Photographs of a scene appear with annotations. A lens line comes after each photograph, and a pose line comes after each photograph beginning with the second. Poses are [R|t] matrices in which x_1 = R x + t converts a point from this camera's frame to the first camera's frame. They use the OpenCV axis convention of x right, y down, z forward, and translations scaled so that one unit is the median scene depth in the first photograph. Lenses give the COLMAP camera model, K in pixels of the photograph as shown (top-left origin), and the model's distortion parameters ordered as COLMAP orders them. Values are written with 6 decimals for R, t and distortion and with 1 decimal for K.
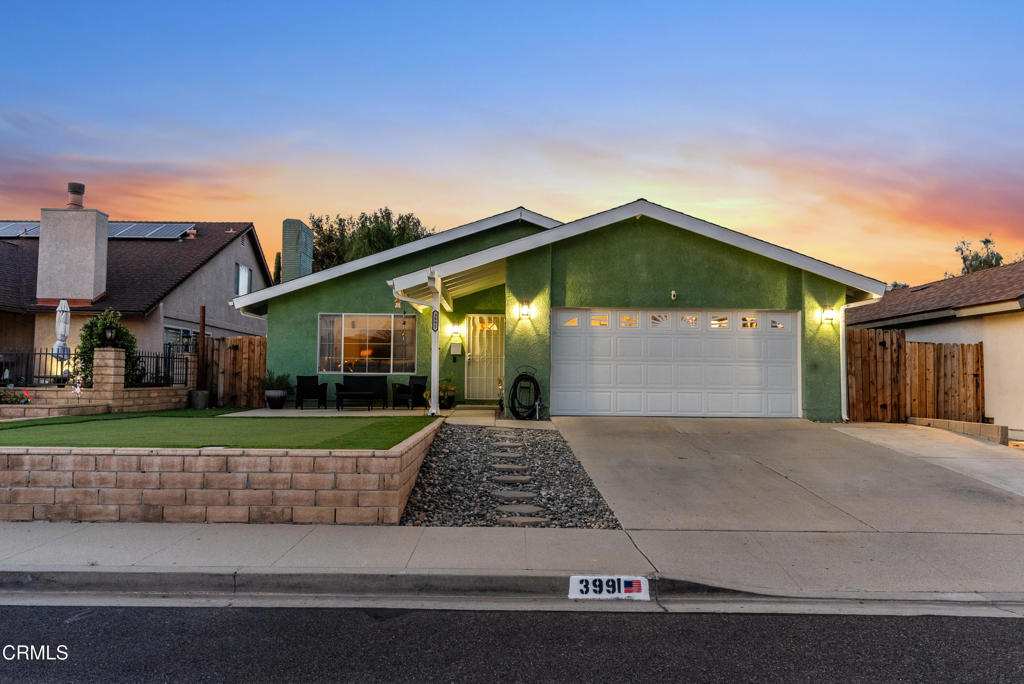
lens RADIAL K [[725.3, 0, 512.0], [0, 725.3, 342.0], [0, 0, 1]] dist [0.011981, 0.001264]
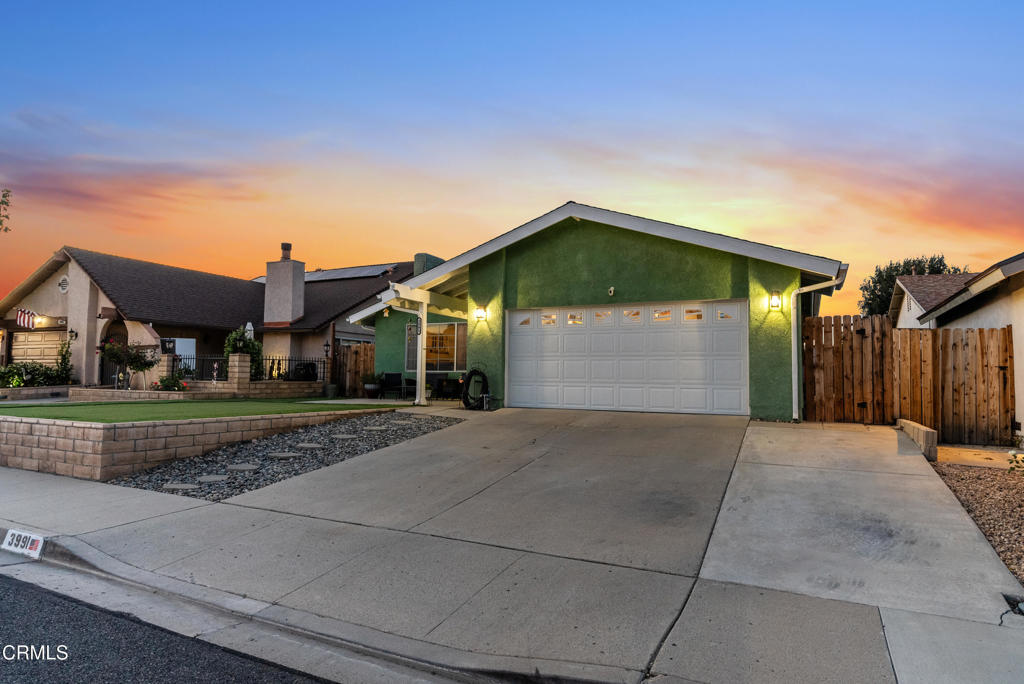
lens RADIAL K [[597.0, 0, 512.0], [0, 597.0, 342.0], [0, 0, 1]] dist [-0.000054, -0.000396]
pose [[0.887065, -0.027823, -0.460806, 0.479079], [0.021509, 0.999589, -0.018950, 0.019213], [0.461144, 0.006899, 0.887299, 0.191871]]
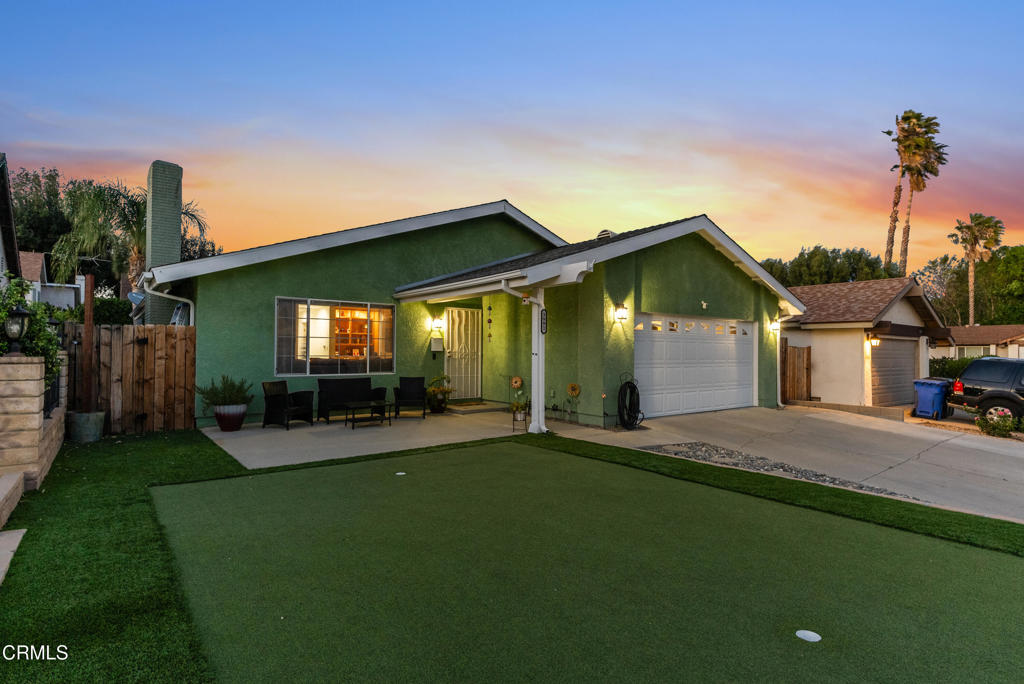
lens RADIAL K [[525.5, 0, 512.0], [0, 525.5, 342.0], [0, 0, 1]] dist [0.000364, 0.000112]
pose [[0.799110, 0.007174, 0.601142, -0.498944], [-0.033931, 0.998873, 0.033185, -0.024027], [-0.600227, -0.046916, 0.798453, 0.522811]]
